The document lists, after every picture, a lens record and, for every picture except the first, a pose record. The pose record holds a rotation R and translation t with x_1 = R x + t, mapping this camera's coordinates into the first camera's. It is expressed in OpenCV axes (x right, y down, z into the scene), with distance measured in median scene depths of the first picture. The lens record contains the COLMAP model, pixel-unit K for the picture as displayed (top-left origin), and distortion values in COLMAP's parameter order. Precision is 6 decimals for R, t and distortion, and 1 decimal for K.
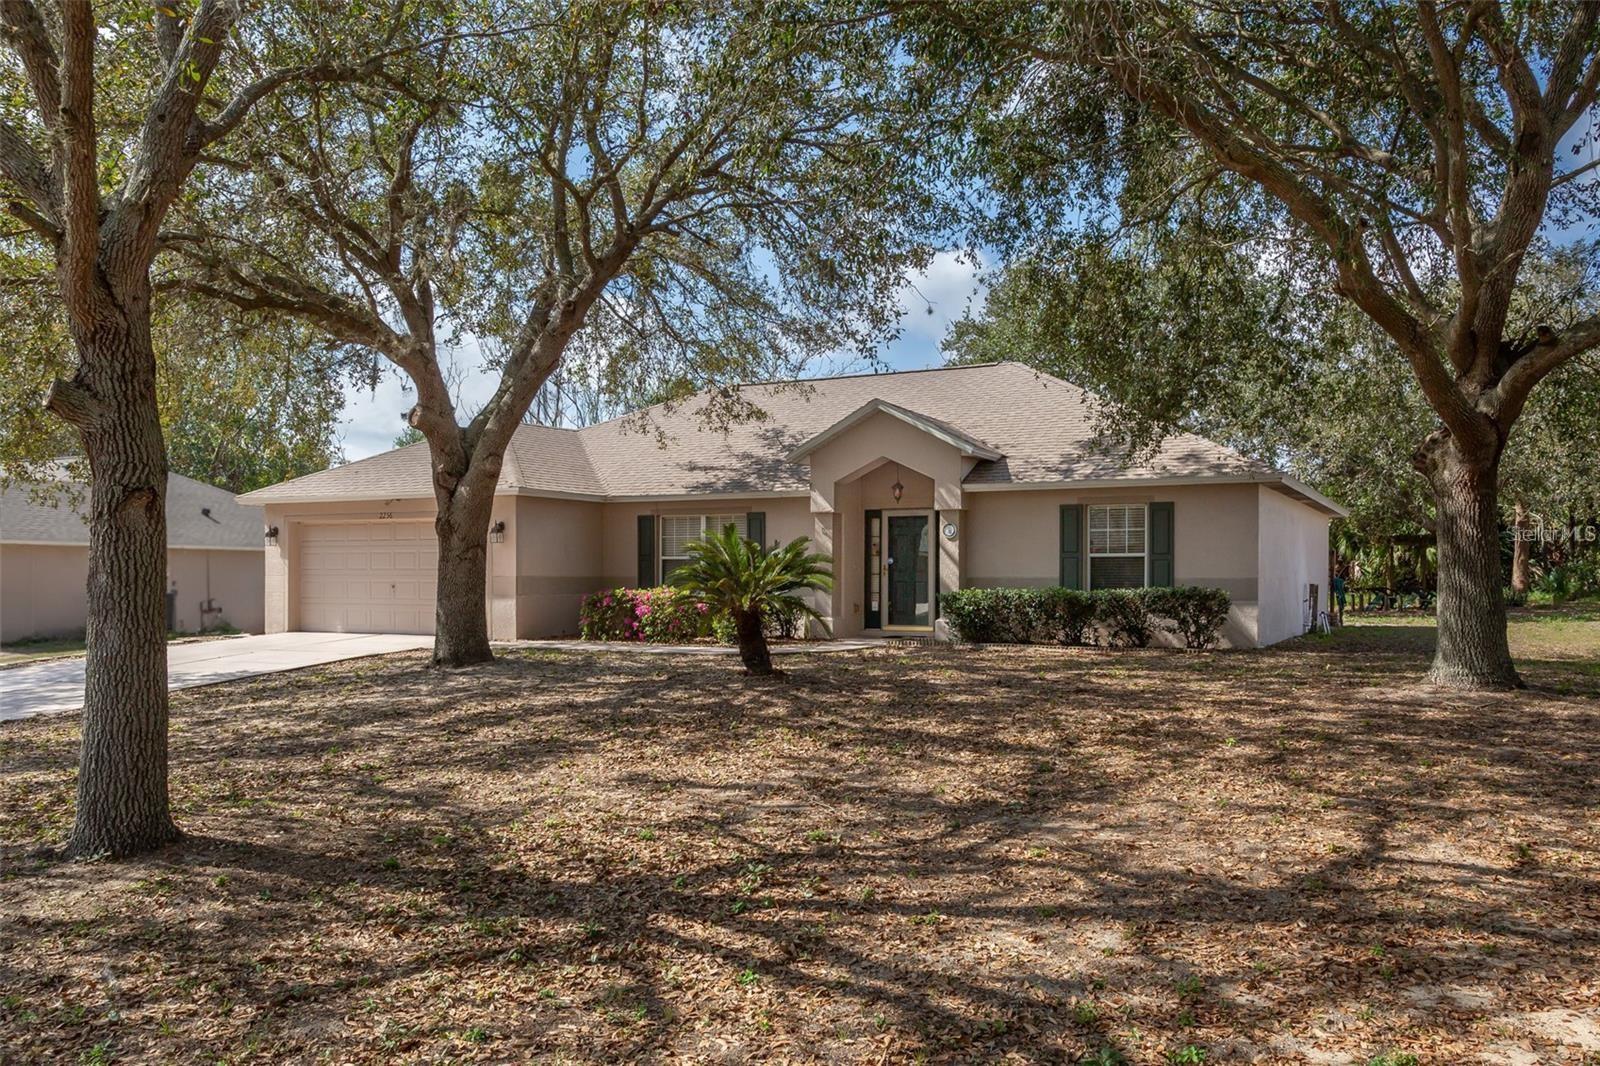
lens RADIAL K [[1318.3, 0, 800.0], [0, 1318.3, 533.0], [0, 0, 1]] dist [-0.001908, -0.000324]
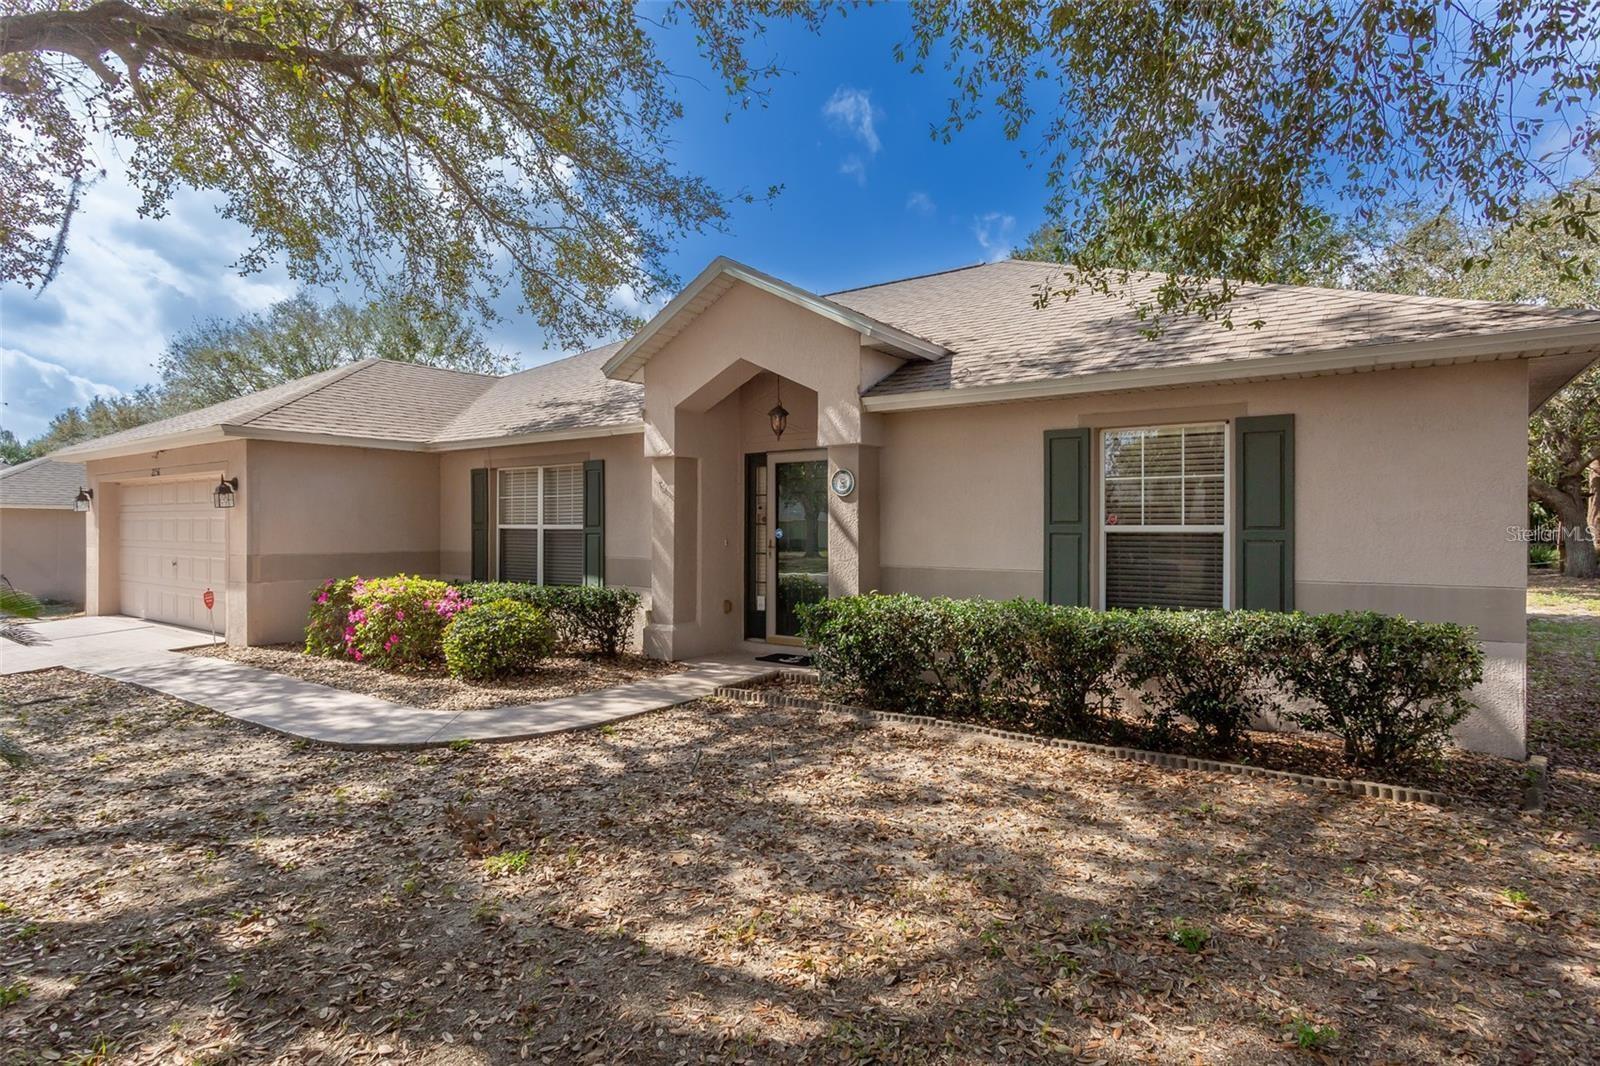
lens RADIAL K [[834.7, 0, 800.0], [0, 834.7, 533.0], [0, 0, 1]] dist [-0.000220, -0.000062]
pose [[0.987809, 0.000737, -0.155669, 0.149285], [0.006357, 0.998964, 0.045064, 0.003019], [0.155541, -0.045505, 0.986781, 0.646920]]
